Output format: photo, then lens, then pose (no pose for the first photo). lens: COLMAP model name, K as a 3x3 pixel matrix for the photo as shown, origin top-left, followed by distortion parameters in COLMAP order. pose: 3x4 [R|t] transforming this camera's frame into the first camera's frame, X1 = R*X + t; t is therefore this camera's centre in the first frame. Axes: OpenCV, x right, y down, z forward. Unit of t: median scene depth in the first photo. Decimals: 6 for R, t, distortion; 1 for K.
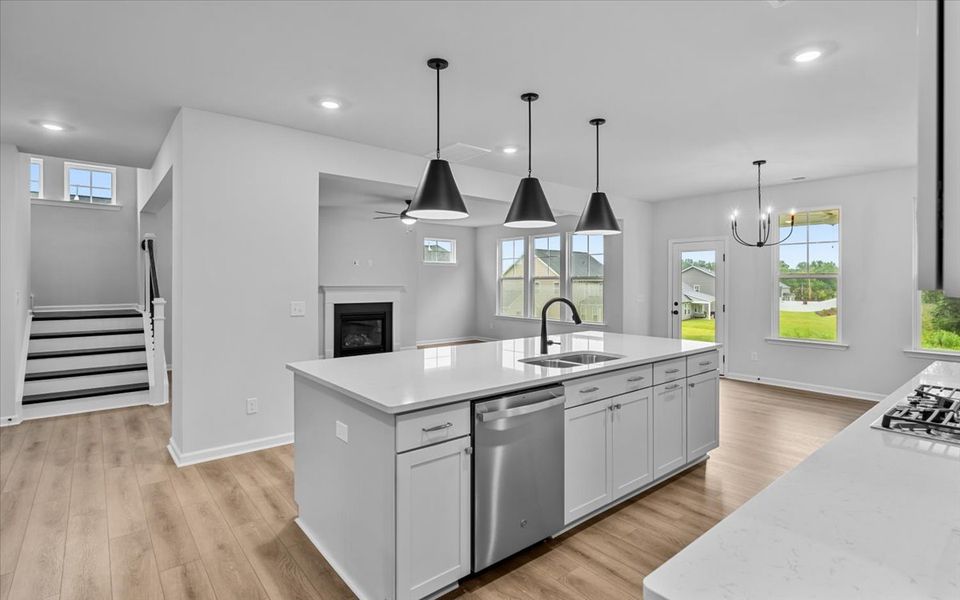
lens RADIAL K [[458.8, 0, 477.2], [0, 458.8, 272.4], [0, 0, 1]] dist [-0.000292, 0.001053]
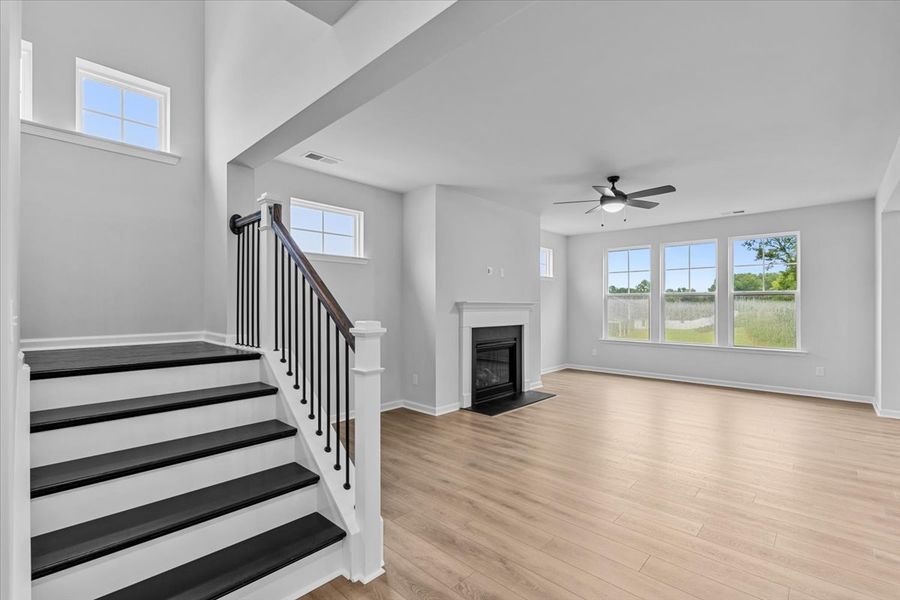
lens RADIAL K [[401.3, 0, 454.4], [0, 401.3, 301.8], [0, 0, 1]] dist [-0.008192, 0.000575]
pose [[0.991776, 0.001499, 0.127981, -0.399579], [-0.003106, 0.999919, 0.012360, 0.020133], [-0.127952, -0.012656, 0.991700, 0.376656]]
